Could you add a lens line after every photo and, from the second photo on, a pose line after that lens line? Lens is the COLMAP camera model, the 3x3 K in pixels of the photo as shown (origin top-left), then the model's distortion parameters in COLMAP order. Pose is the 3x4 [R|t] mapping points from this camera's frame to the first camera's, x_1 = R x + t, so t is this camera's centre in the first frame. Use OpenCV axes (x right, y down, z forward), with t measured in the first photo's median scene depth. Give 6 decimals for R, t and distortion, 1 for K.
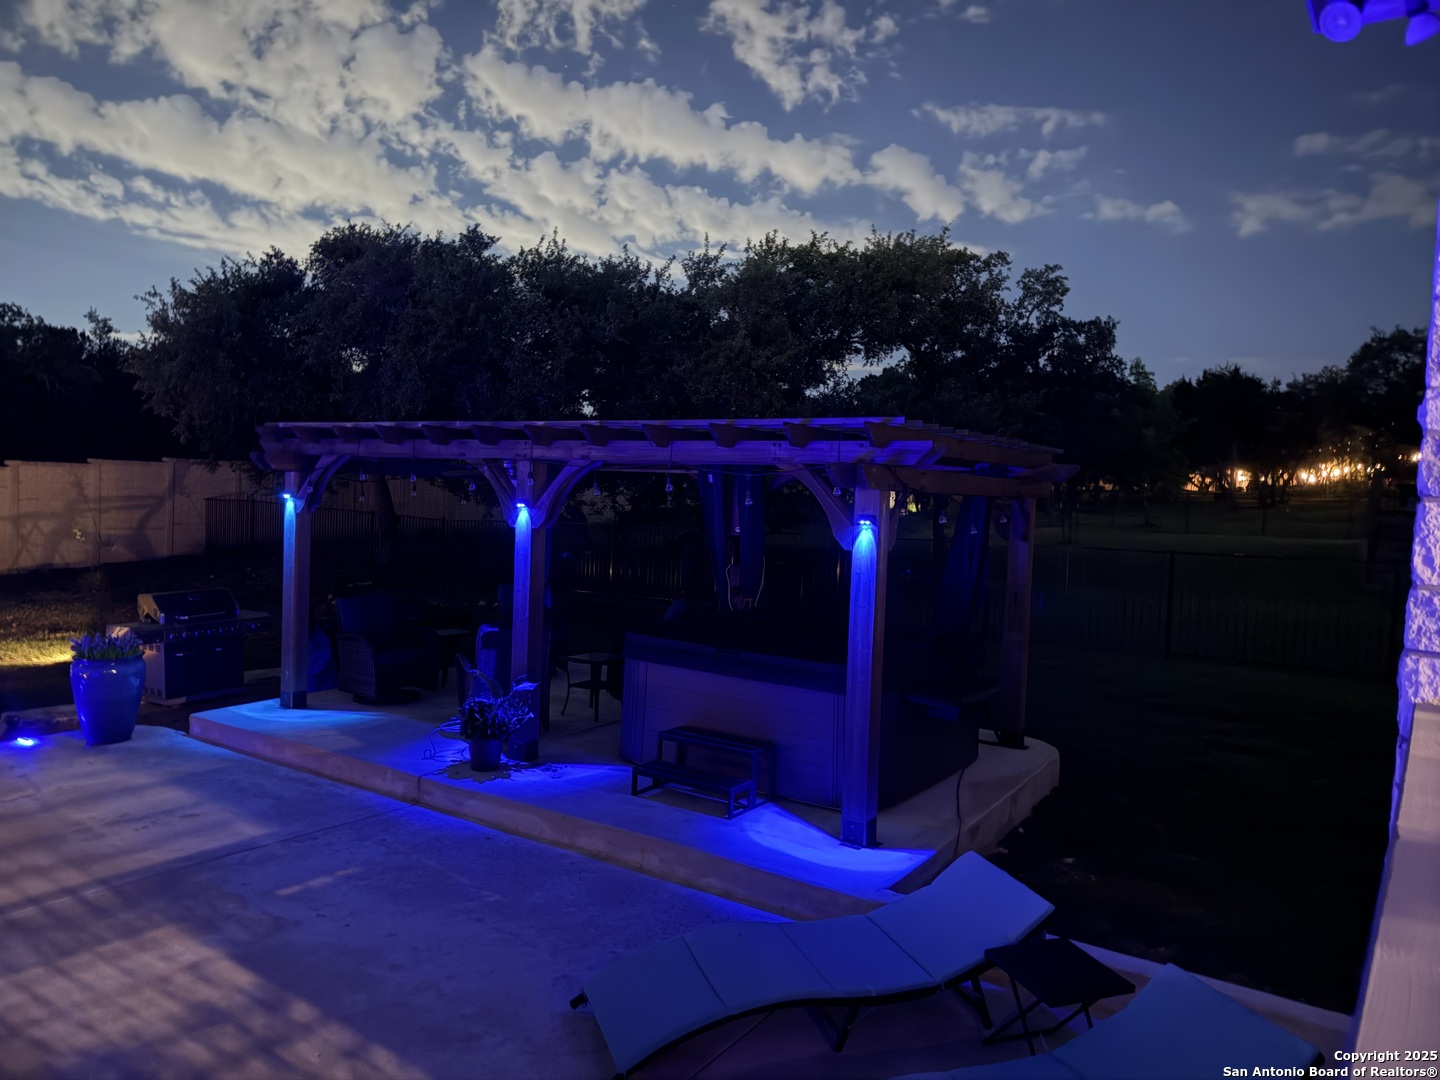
lens RADIAL K [[1006.5, 0, 720.0], [0, 1006.5, 540.0], [0, 0, 1]] dist [0.079911, -0.088020]
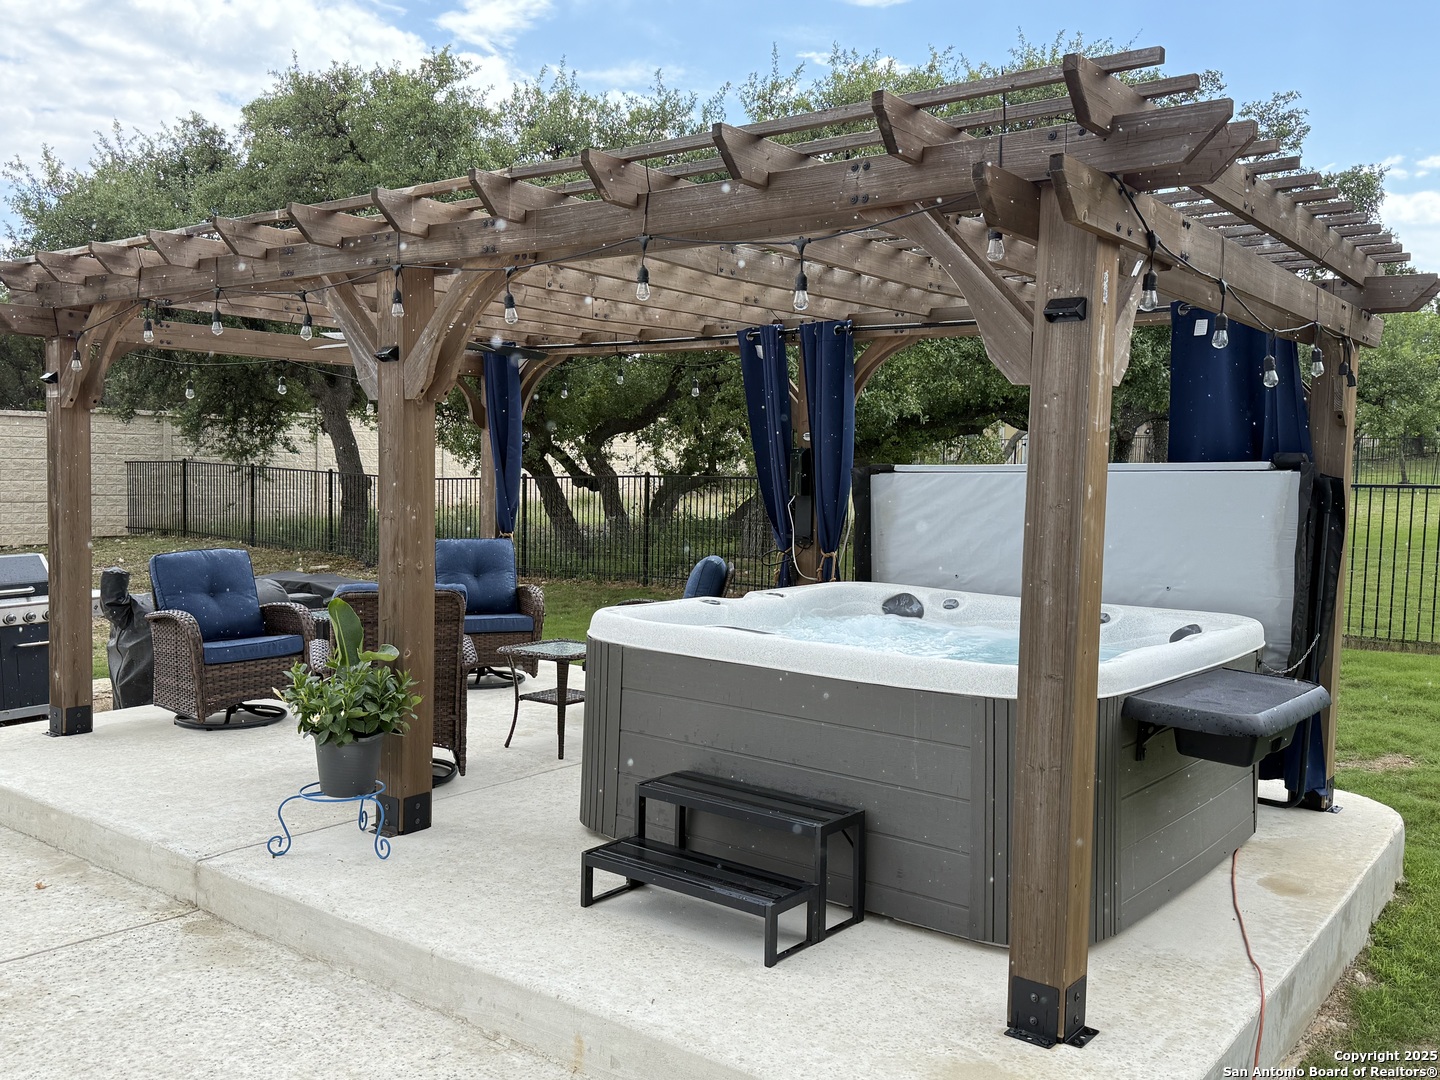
lens RADIAL K [[1258.5, 0, 720.0], [0, 1258.5, 540.0], [0, 0, 1]] dist [0.010659, -0.002854]
pose [[0.997044, -0.009082, -0.076290, 0.011484], [0.009654, 0.999928, 0.007125, 0.024059], [0.076220, -0.007840, 0.997060, 0.139906]]
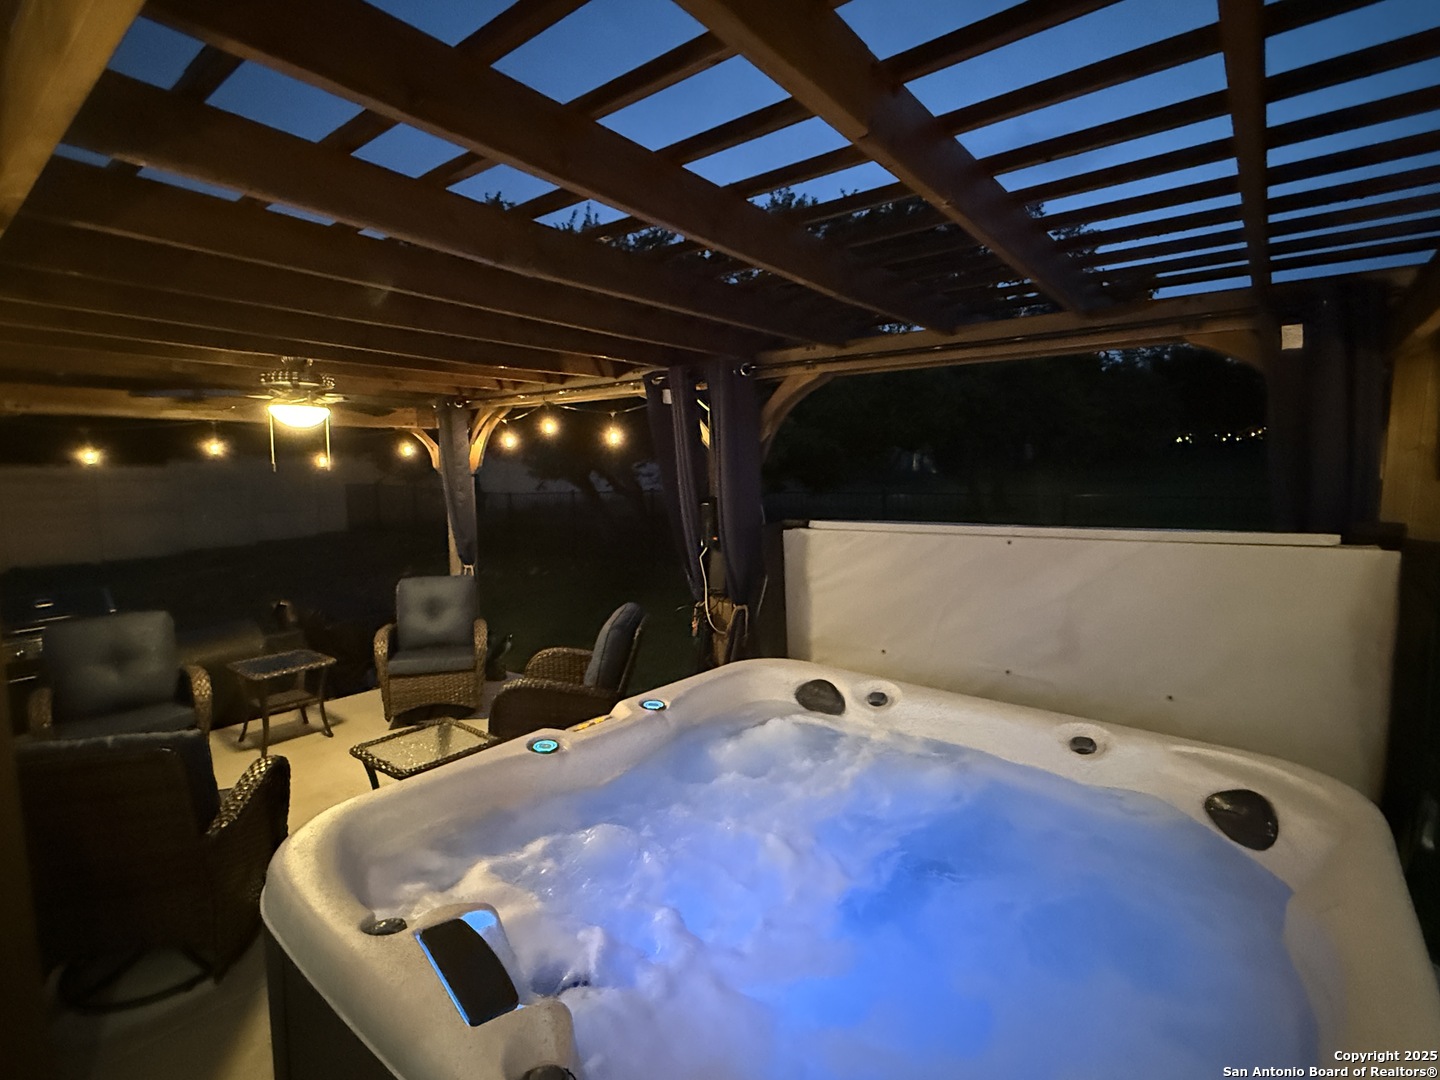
lens RADIAL K [[675.7, 0, 720.0], [0, 675.7, 540.0], [0, 0, 1]] dist [-0.002008, -0.000025]
pose [[0.995571, -0.023856, -0.090935, 0.027253], [0.028603, 0.998275, 0.051264, 0.000671], [0.089555, -0.053638, 0.994536, 0.333524]]
